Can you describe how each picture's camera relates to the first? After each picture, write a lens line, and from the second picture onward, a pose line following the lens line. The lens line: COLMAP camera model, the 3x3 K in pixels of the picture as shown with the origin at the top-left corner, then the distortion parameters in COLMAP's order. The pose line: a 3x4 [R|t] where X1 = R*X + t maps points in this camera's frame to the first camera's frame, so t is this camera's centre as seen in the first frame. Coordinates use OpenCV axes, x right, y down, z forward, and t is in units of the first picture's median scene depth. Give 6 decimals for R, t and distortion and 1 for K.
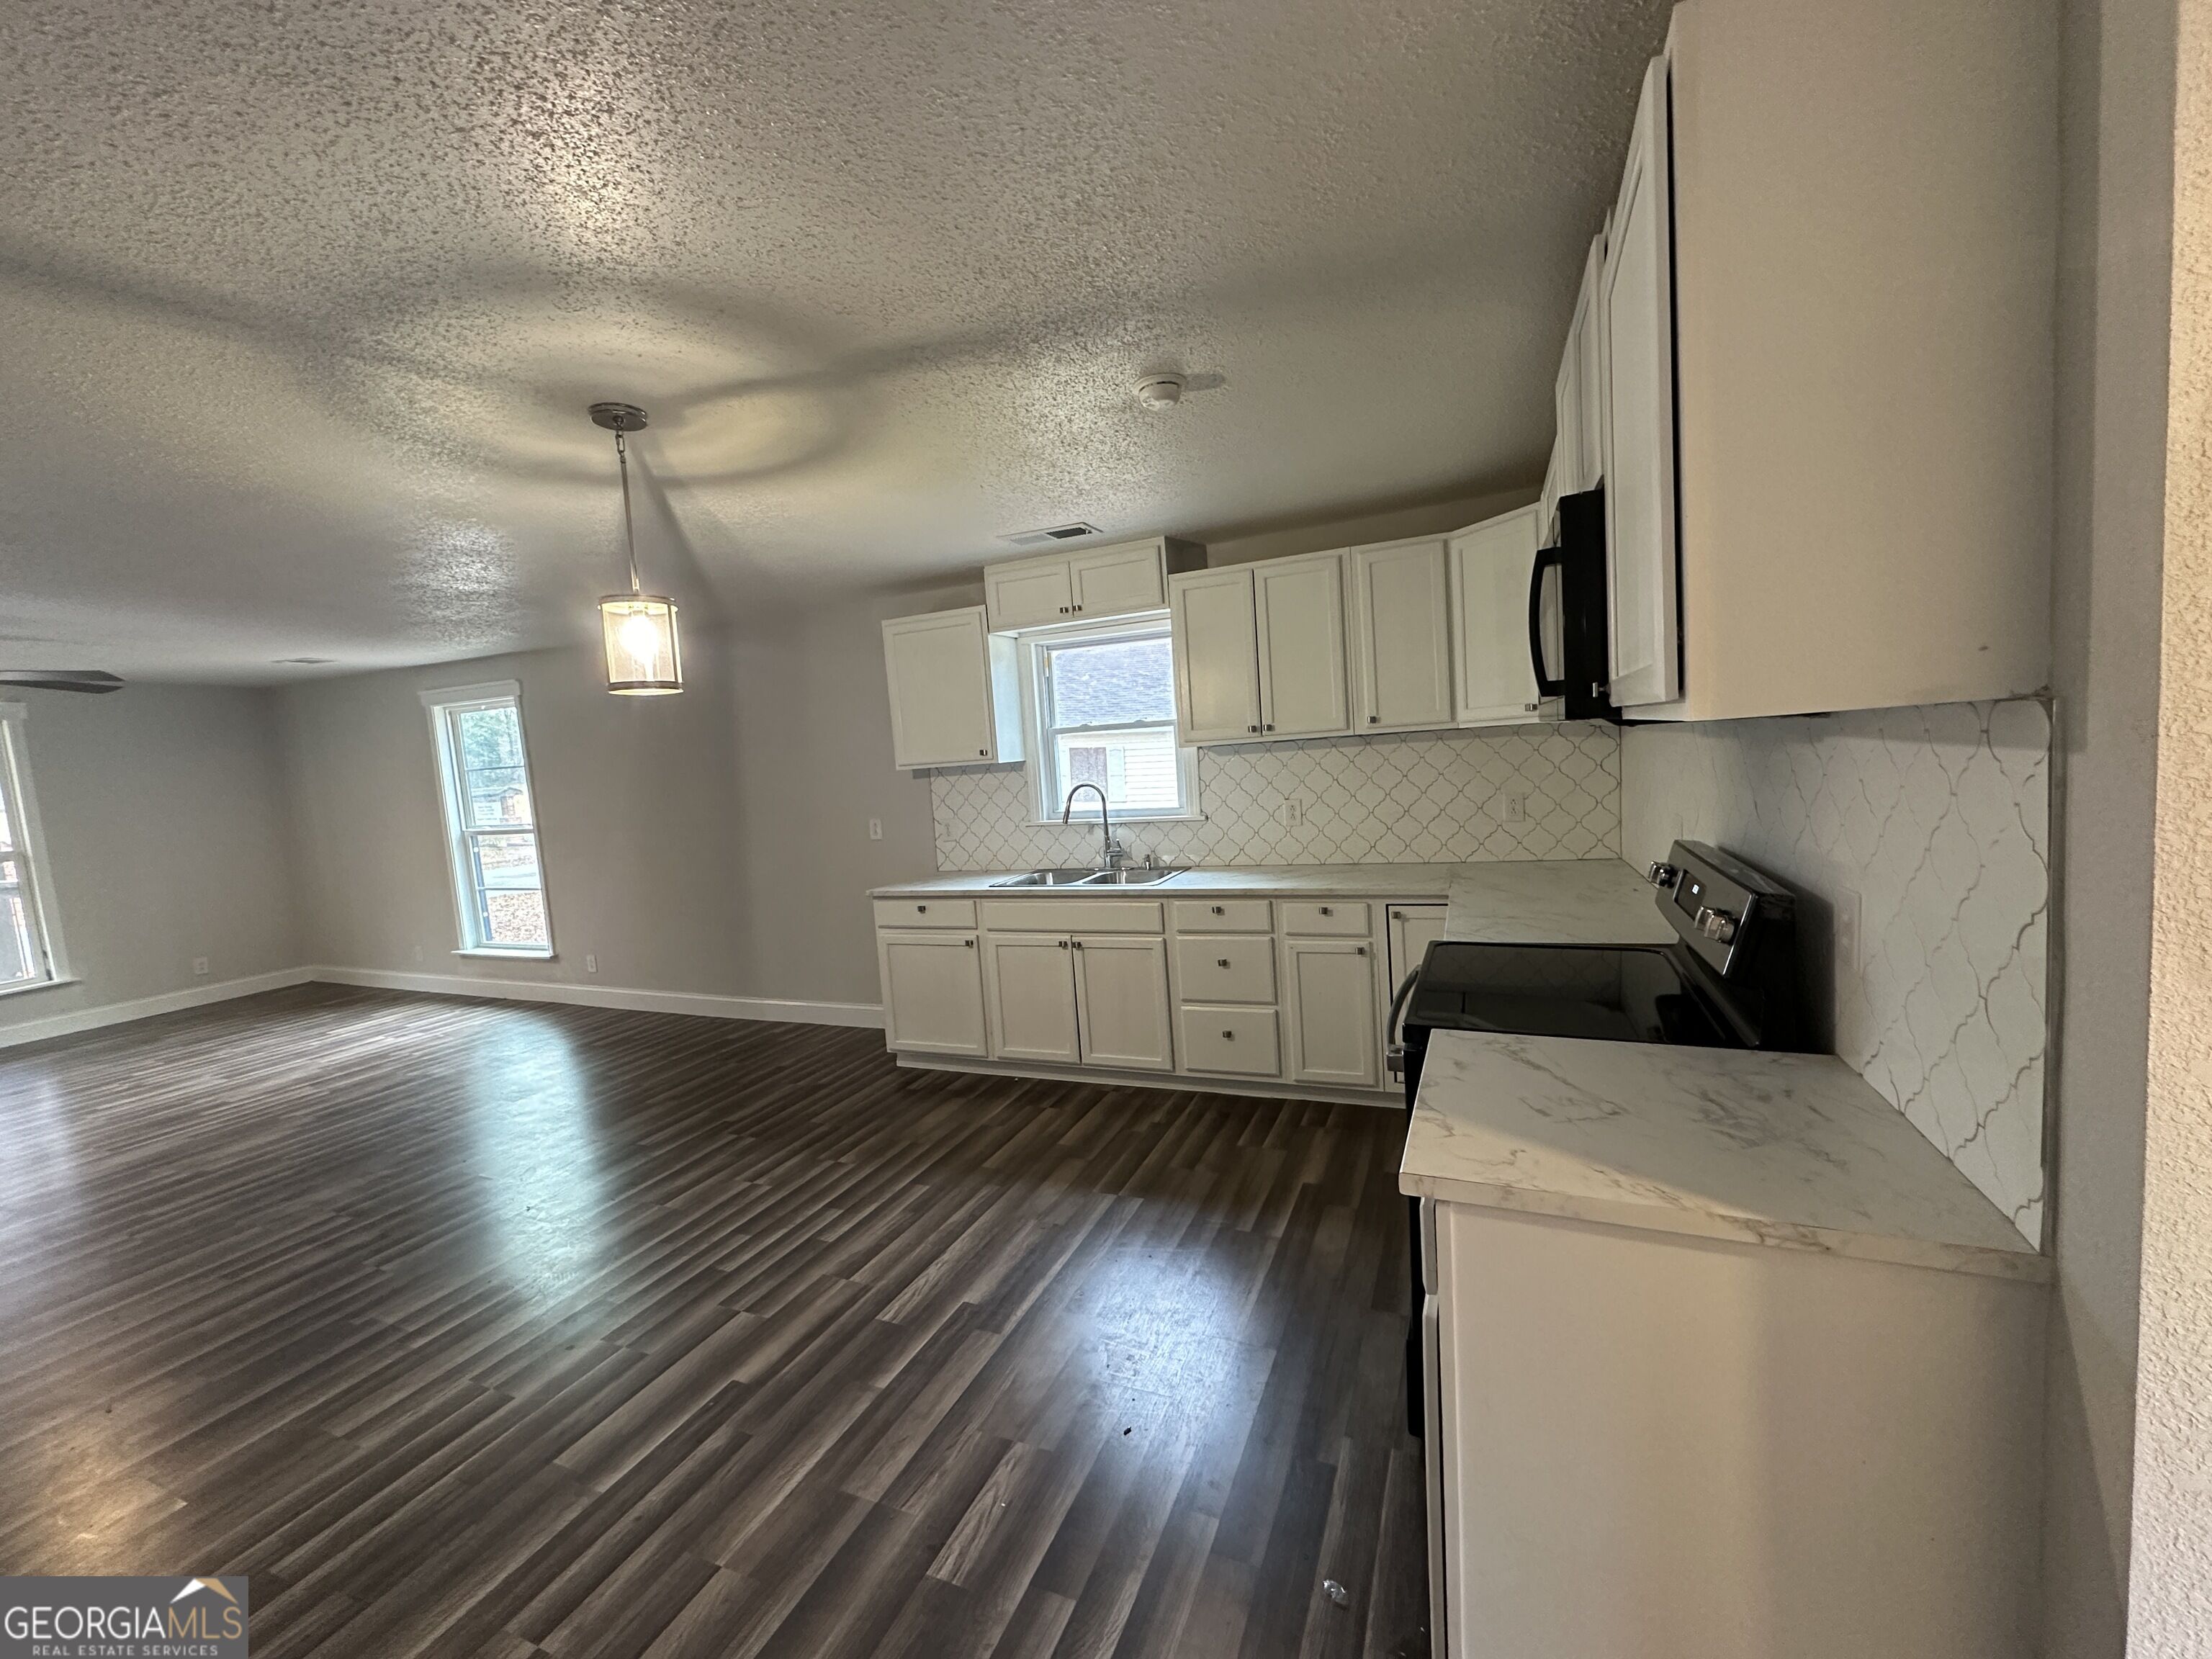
lens RADIAL K [[881.8, 0, 1106.0], [0, 881.8, 829.5], [0, 0, 1]] dist [0.000432, -0.000500]
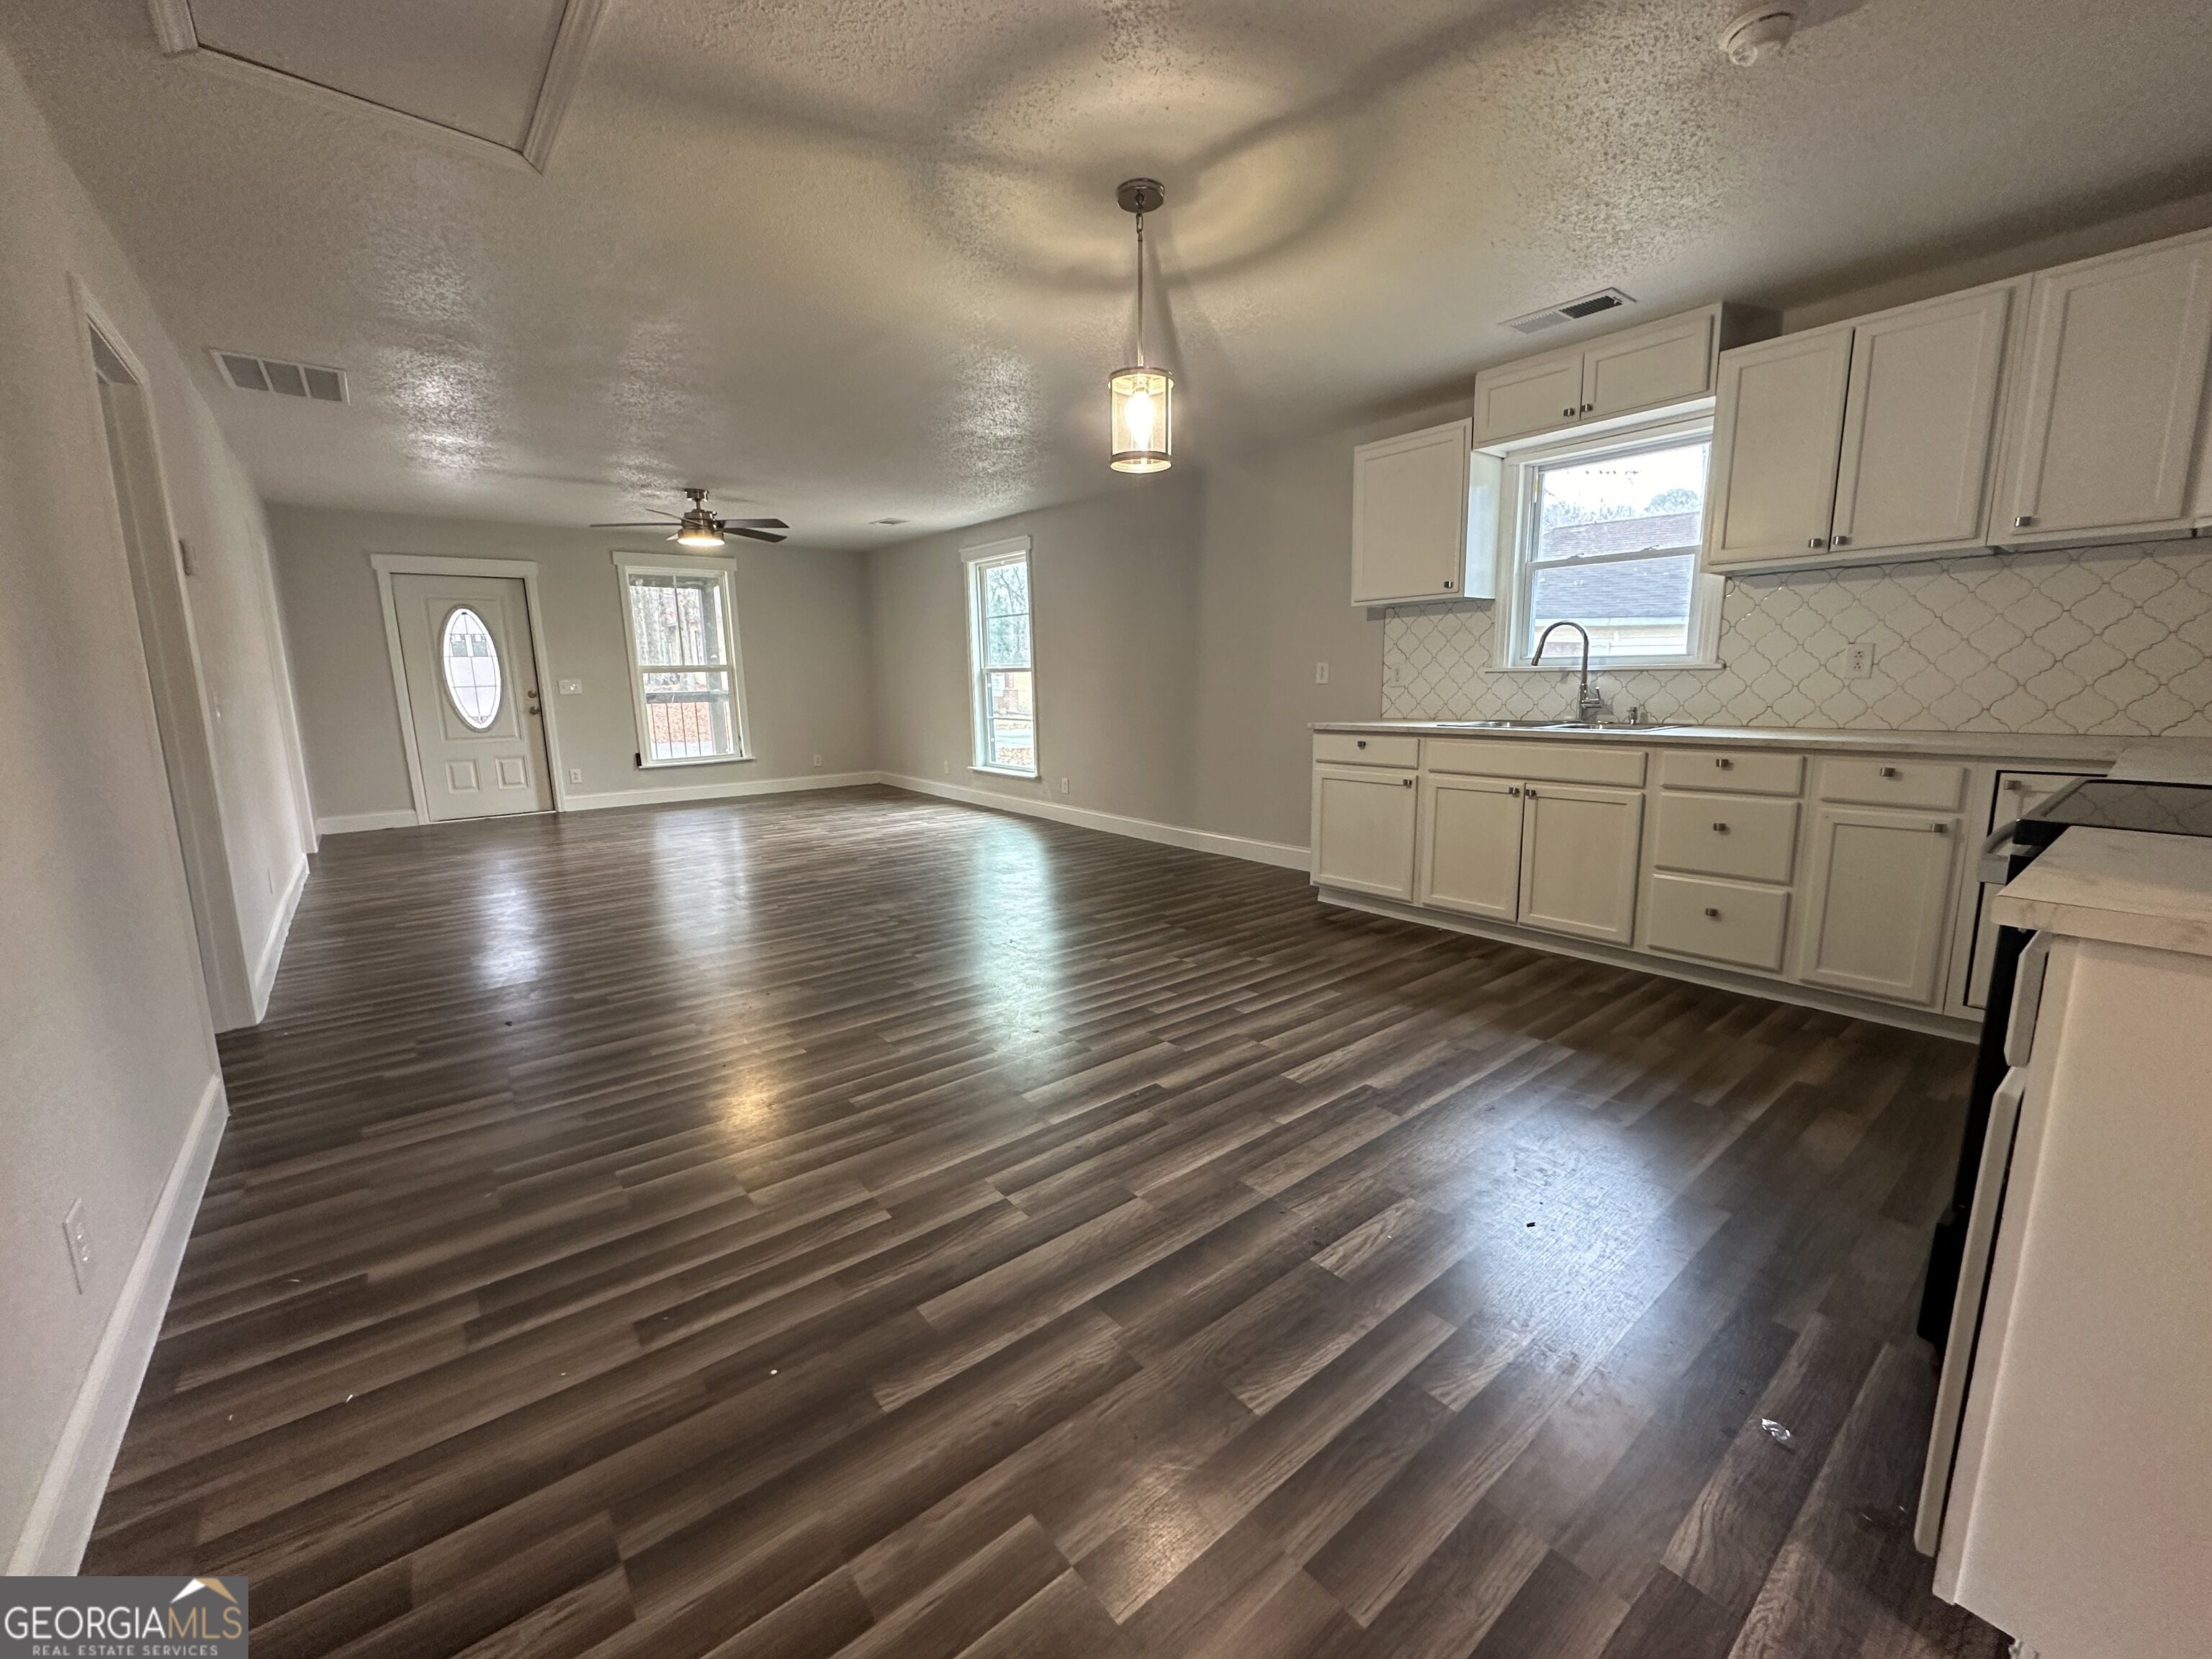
lens RADIAL K [[881.8, 0, 1106.0], [0, 881.8, 829.5], [0, 0, 1]] dist [0.000432, -0.000500]
pose [[0.882178, 0.131791, -0.452099, -0.003668], [-0.084136, 0.988704, 0.124040, 0.103028], [0.463339, -0.071388, 0.883301, -0.011112]]
